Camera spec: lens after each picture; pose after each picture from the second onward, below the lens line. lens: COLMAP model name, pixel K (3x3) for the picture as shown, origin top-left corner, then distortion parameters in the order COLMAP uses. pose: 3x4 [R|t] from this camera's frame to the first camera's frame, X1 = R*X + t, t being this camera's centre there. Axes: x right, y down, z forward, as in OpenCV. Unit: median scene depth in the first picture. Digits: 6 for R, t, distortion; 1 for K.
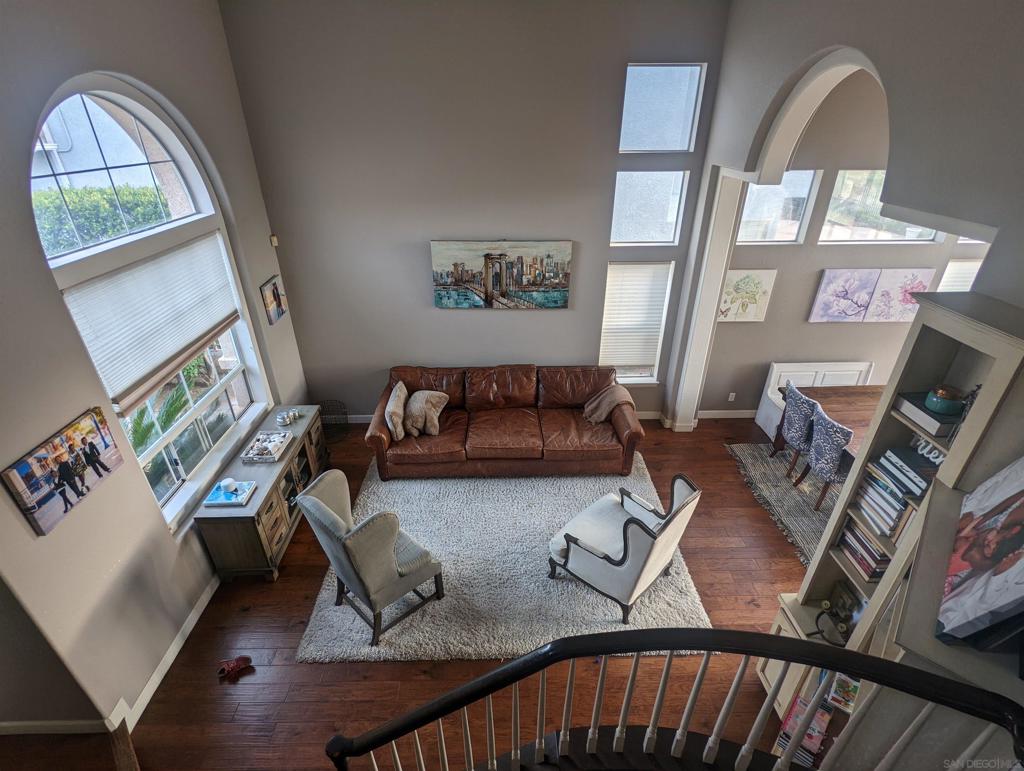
lens RADIAL K [[488.0, 0, 505.3], [0, 488.0, 388.6], [0, 0, 1]] dist [0.002087, -0.000019]
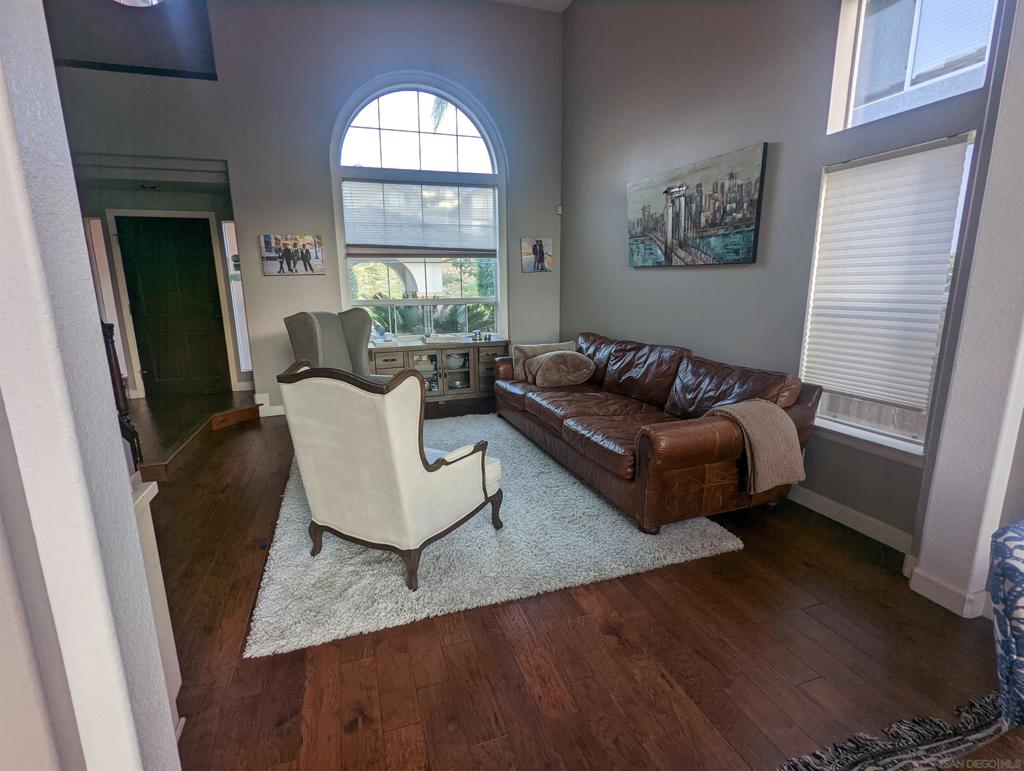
lens RADIAL K [[488.0, 0, 506.9], [0, 488.0, 388.3], [0, 0, 1]] dist [0.002087, -0.000019]
pose [[0.302124, 0.197829, -0.932515, 0.635182], [-0.450315, 0.891819, 0.043299, 0.082517], [0.840201, 0.406844, 0.358525, 0.610824]]
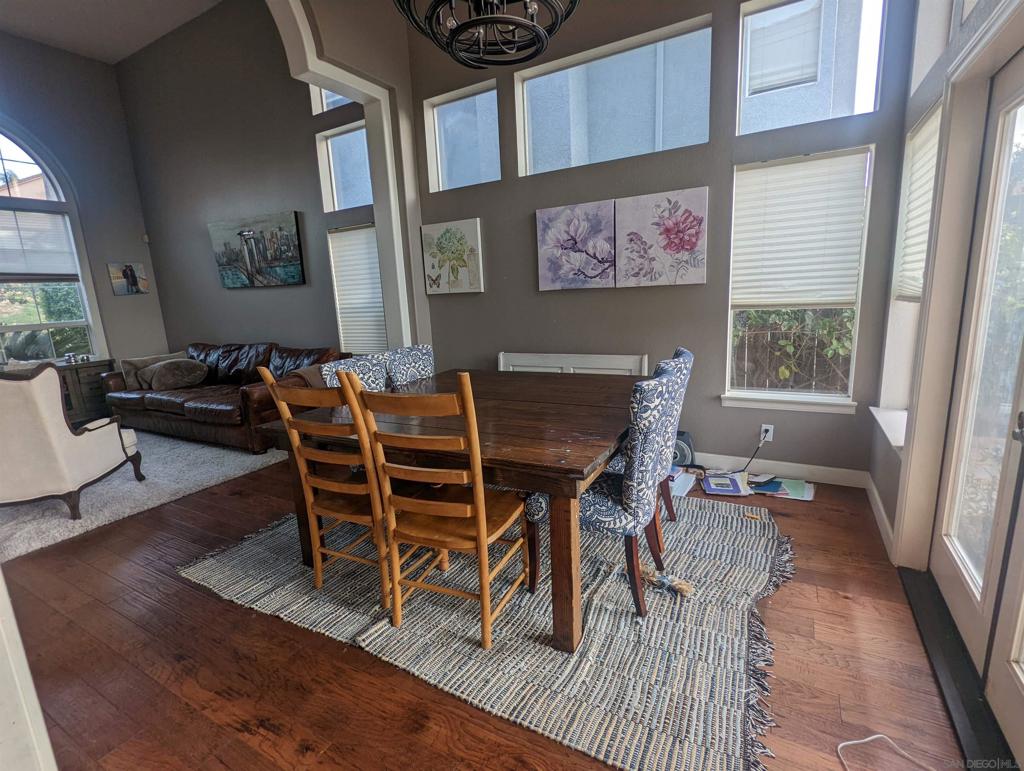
lens RADIAL K [[488.0, 0, 509.4], [0, 488.0, 388.4], [0, 0, 1]] dist [0.002087, -0.000019]
pose [[0.855928, 0.061775, -0.513392, 0.990478], [-0.205563, 0.951666, -0.228203, 0.166454], [0.474480, 0.300859, 0.827256, 0.476122]]
